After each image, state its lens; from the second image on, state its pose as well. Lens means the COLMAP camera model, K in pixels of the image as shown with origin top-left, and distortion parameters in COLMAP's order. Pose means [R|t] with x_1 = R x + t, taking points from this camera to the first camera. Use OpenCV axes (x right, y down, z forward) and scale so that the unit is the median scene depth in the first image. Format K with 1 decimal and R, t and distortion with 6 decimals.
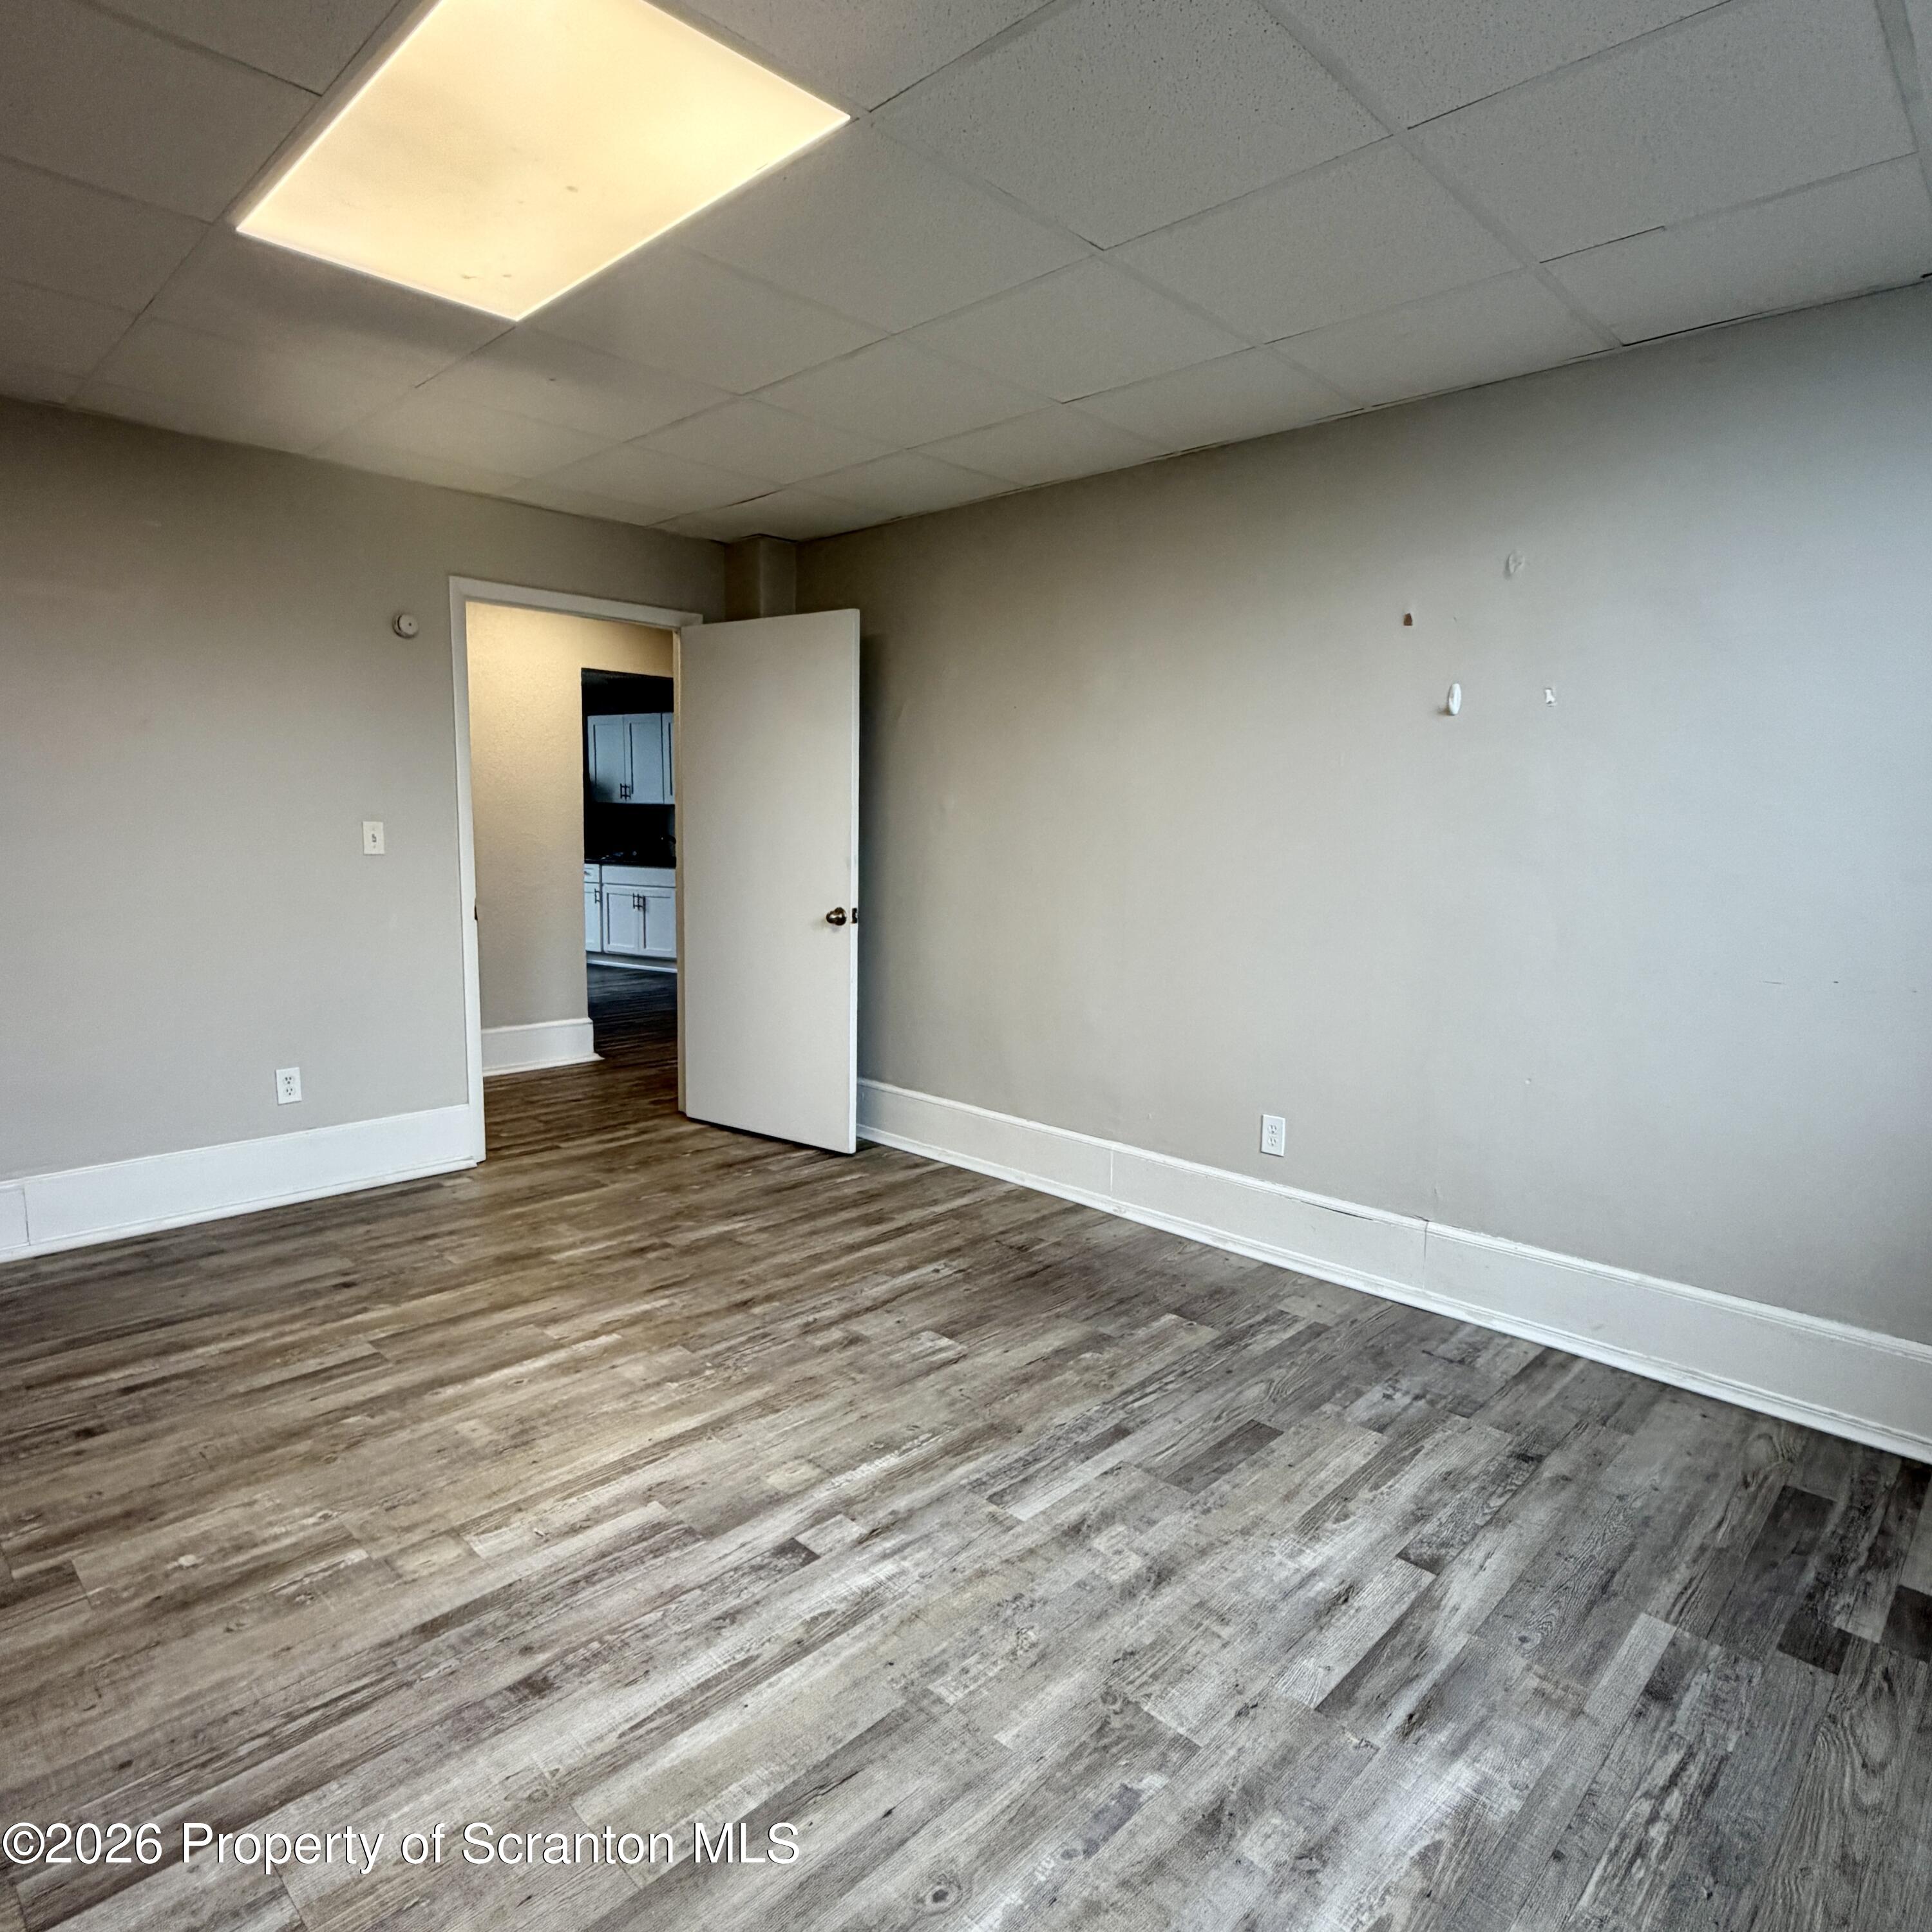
lens RADIAL K [[1186.9, 0, 966.0], [0, 1186.9, 966.0], [0, 0, 1]] dist [-0.001101, 0.000923]
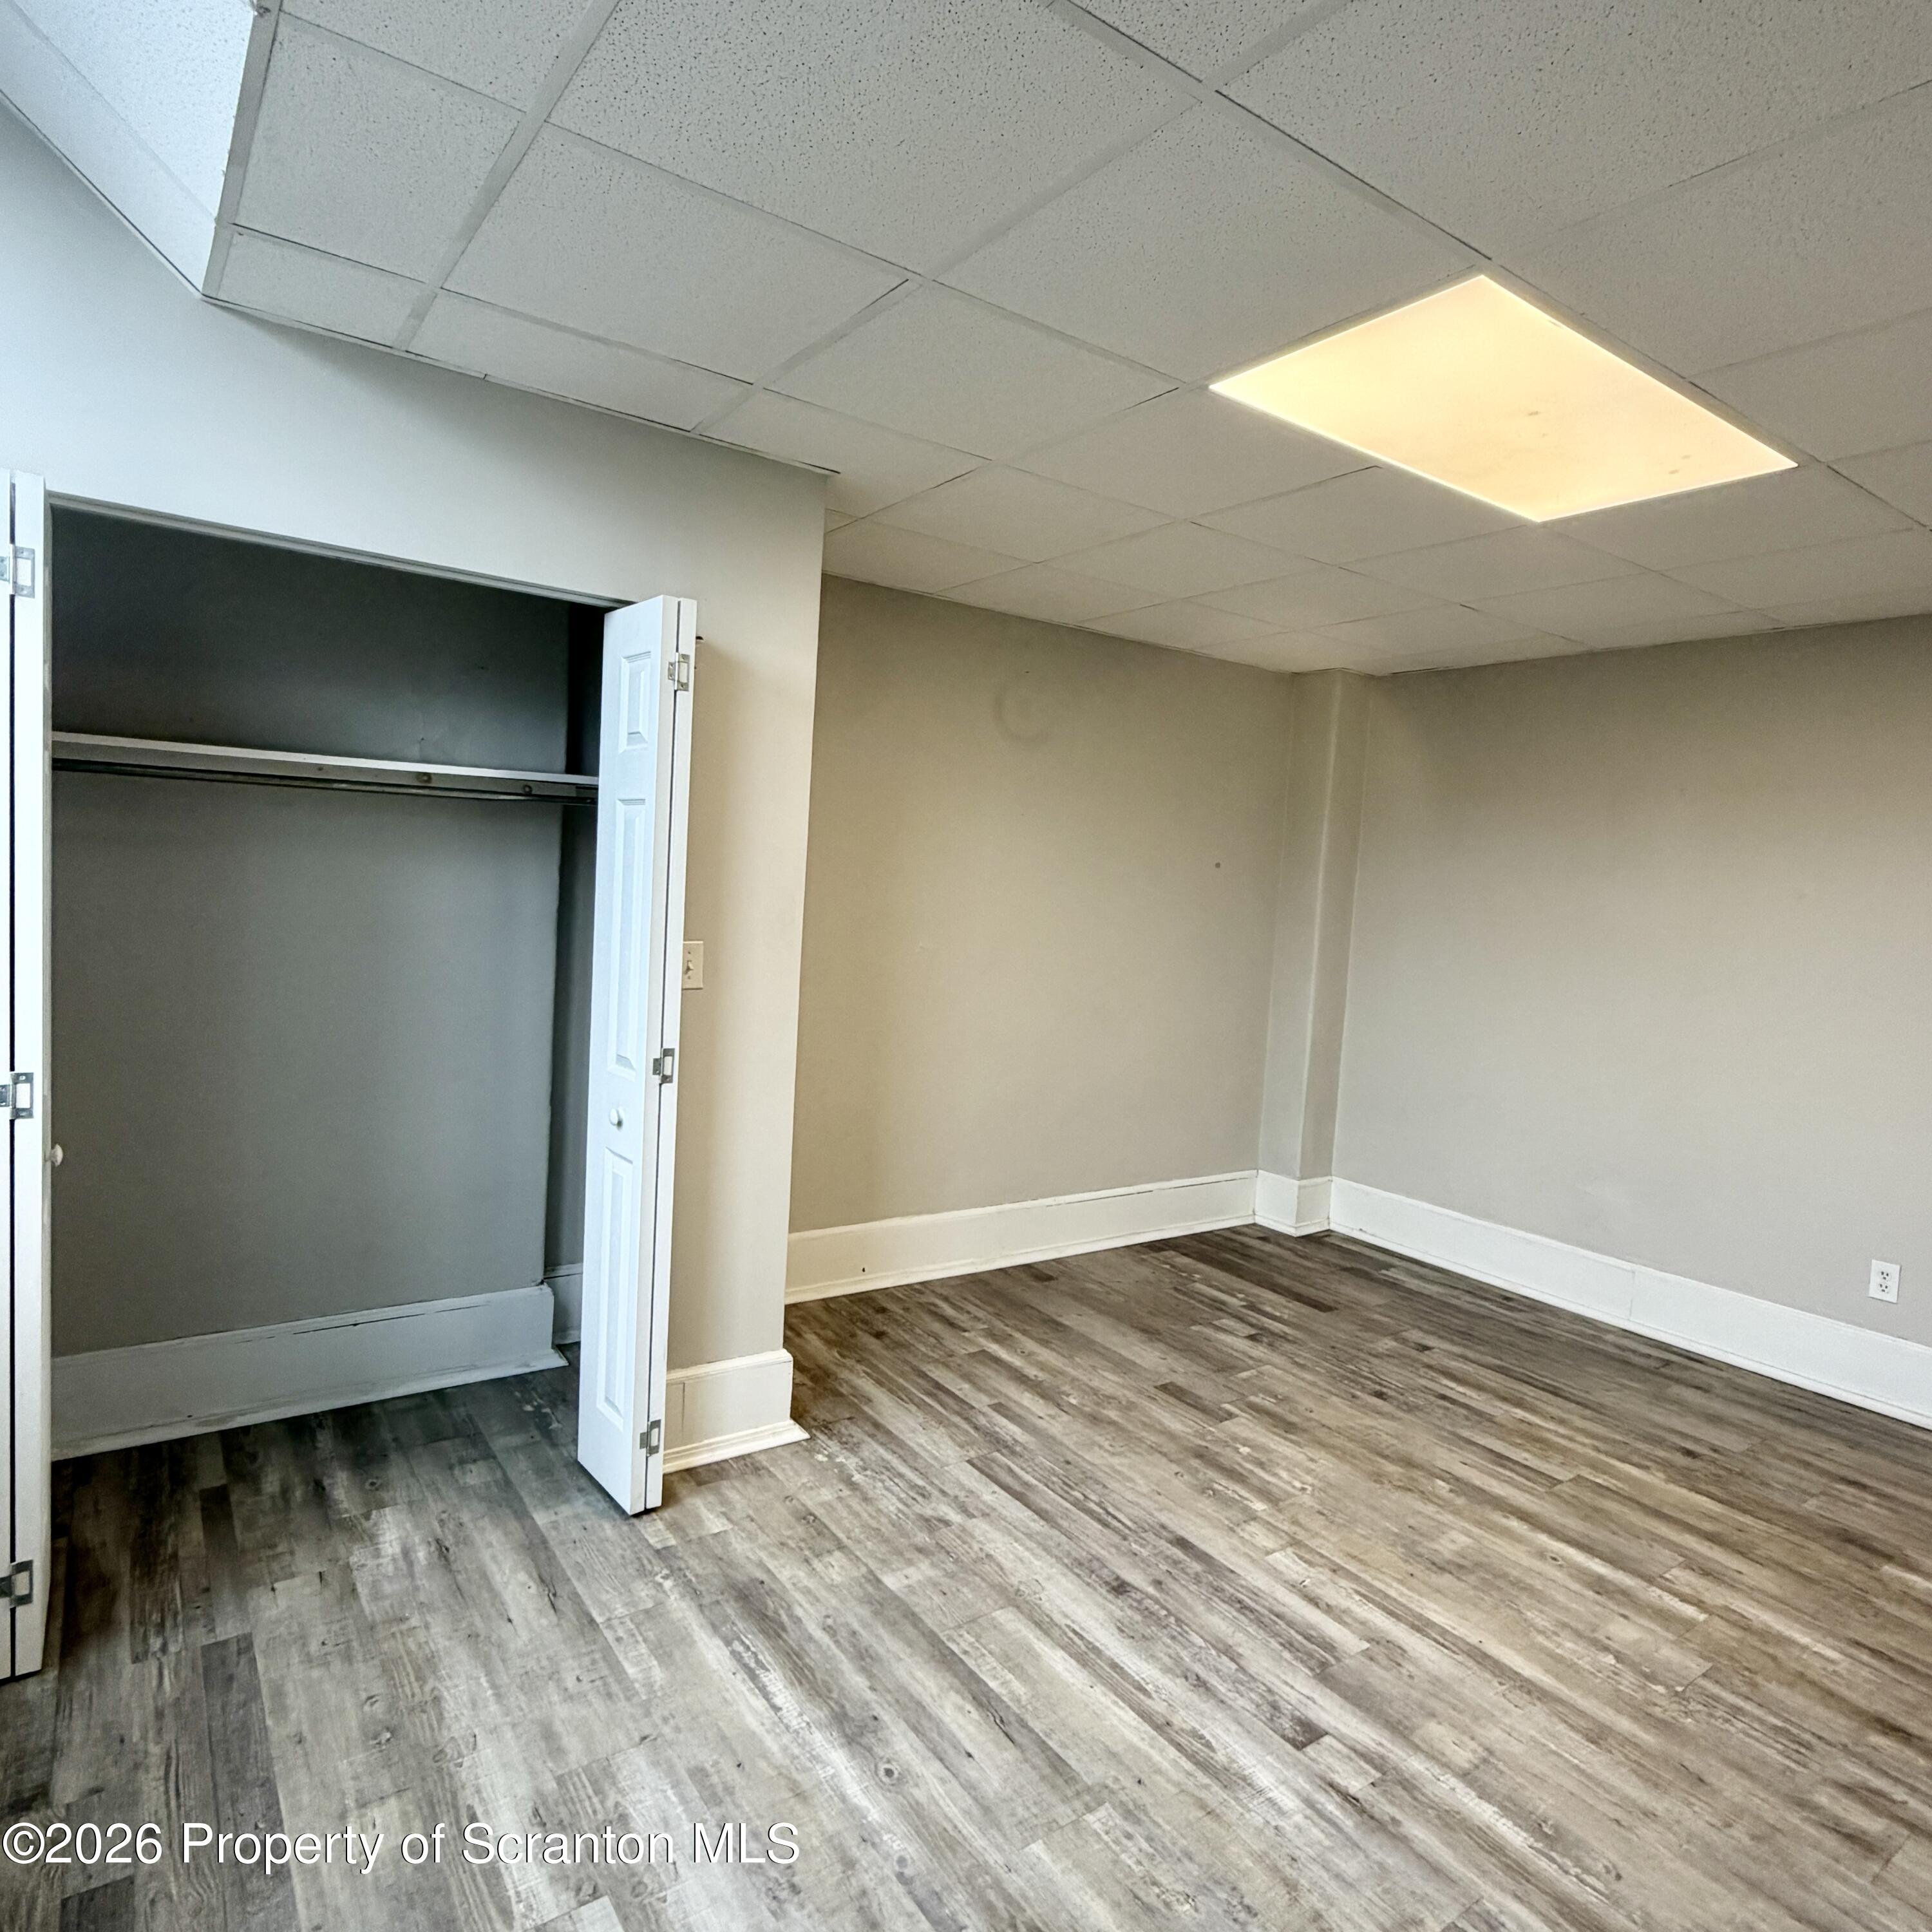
lens RADIAL K [[1186.9, 0, 966.0], [0, 1186.9, 966.0], [0, 0, 1]] dist [-0.001101, 0.000923]
pose [[-0.181740, 0.045461, -0.982295, 0.746025], [-0.182592, 0.979999, 0.079137, -0.135108], [0.966246, 0.193742, -0.169804, 0.690424]]
